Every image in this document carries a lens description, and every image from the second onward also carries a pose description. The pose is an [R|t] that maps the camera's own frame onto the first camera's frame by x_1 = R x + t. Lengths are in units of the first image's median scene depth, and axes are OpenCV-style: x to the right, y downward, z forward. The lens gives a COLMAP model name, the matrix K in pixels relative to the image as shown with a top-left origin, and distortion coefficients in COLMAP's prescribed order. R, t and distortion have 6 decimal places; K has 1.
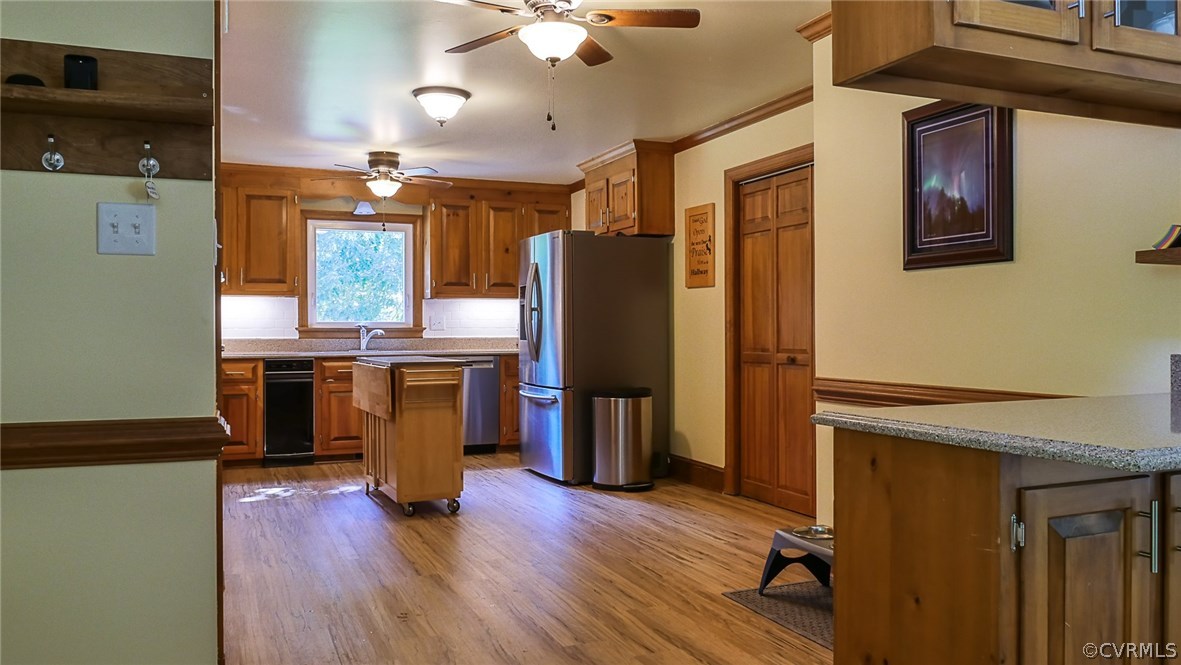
lens RADIAL K [[892.2, 0, 590.5], [0, 892.2, 332.5], [0, 0, 1]] dist [-0.024149, 0.003501]
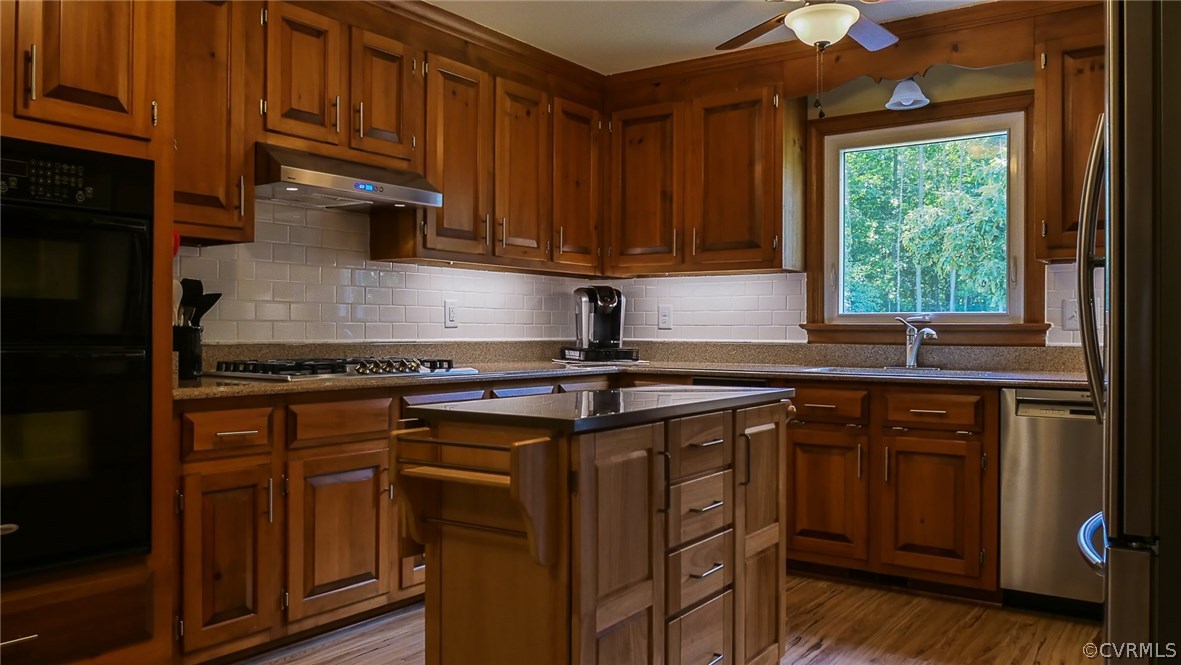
lens RADIAL K [[892.2, 0, 590.5], [0, 892.2, 332.5], [0, 0, 1]] dist [-0.024149, 0.003501]
pose [[0.522803, 0.005903, -0.852433, 0.100549], [-0.008304, 0.999964, 0.001832, 0.000073], [0.852413, 0.006121, 0.522833, 0.619805]]
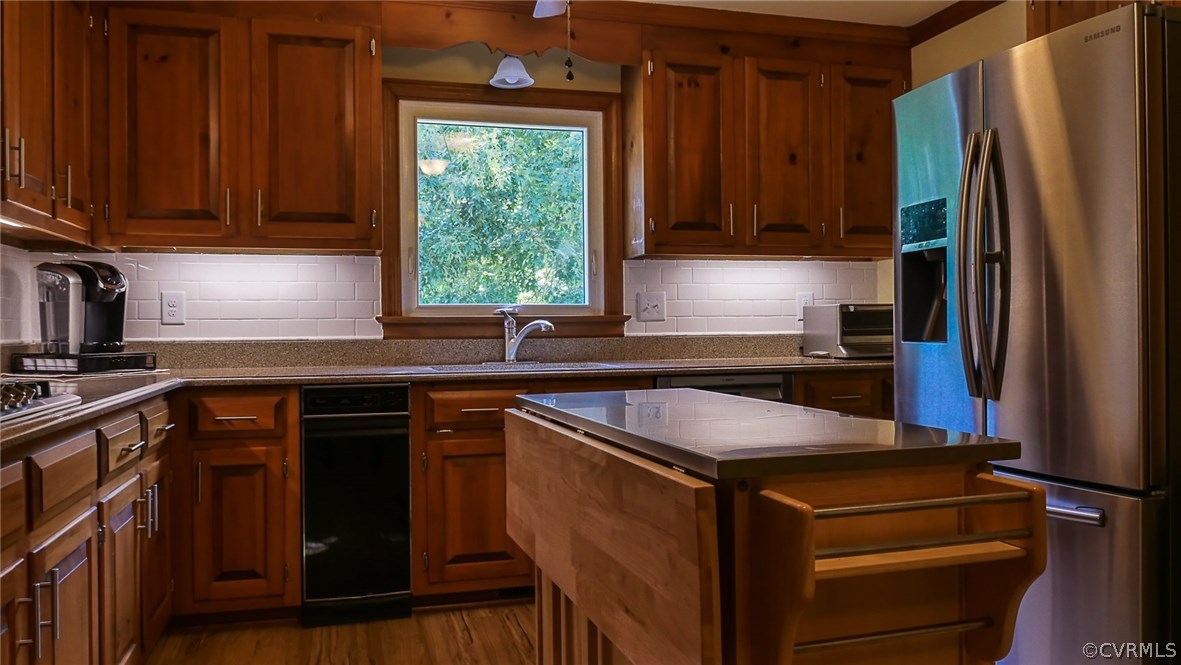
lens RADIAL K [[892.2, 0, 590.5], [0, 892.2, 332.5], [0, 0, 1]] dist [-0.024149, 0.003501]
pose [[0.992058, -0.005282, -0.125668, -0.162729], [0.005745, 0.999978, 0.003317, 0.002397], [0.125648, -0.004013, 0.992067, 0.563004]]
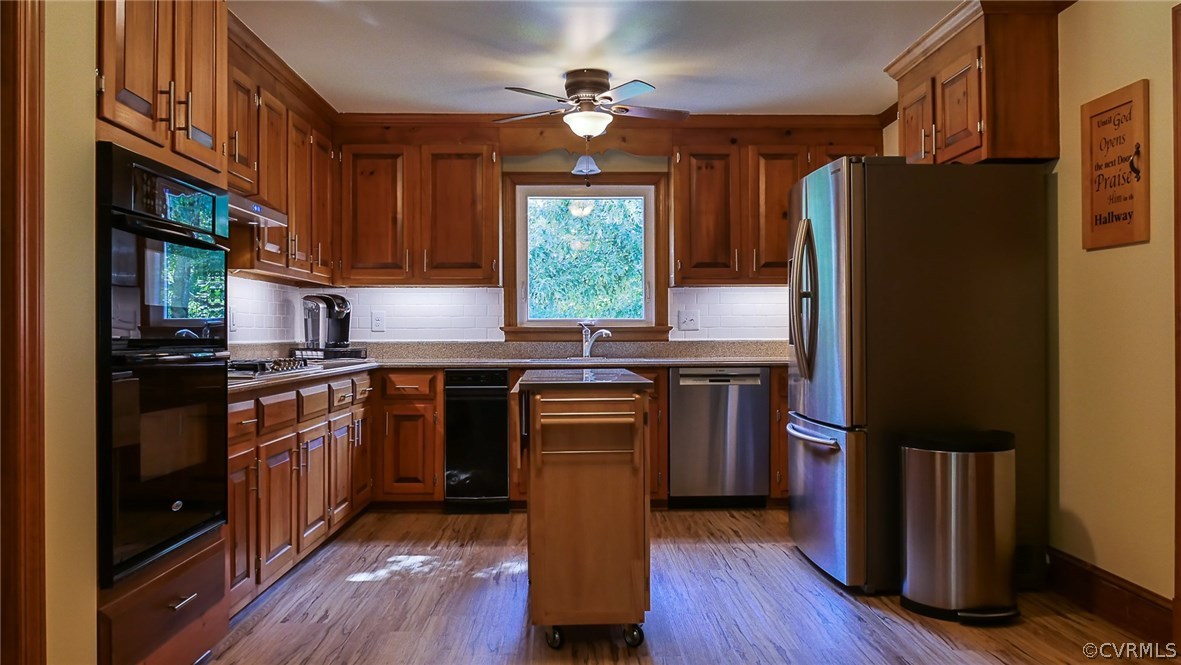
lens RADIAL K [[892.2, 0, 590.5], [0, 892.2, 332.5], [0, 0, 1]] dist [-0.024149, 0.003501]
pose [[0.930623, -0.001149, -0.365976, 0.021687], [-0.000025, 0.999995, -0.003202, 0.001761], [0.365978, 0.002989, 0.930619, 0.339990]]
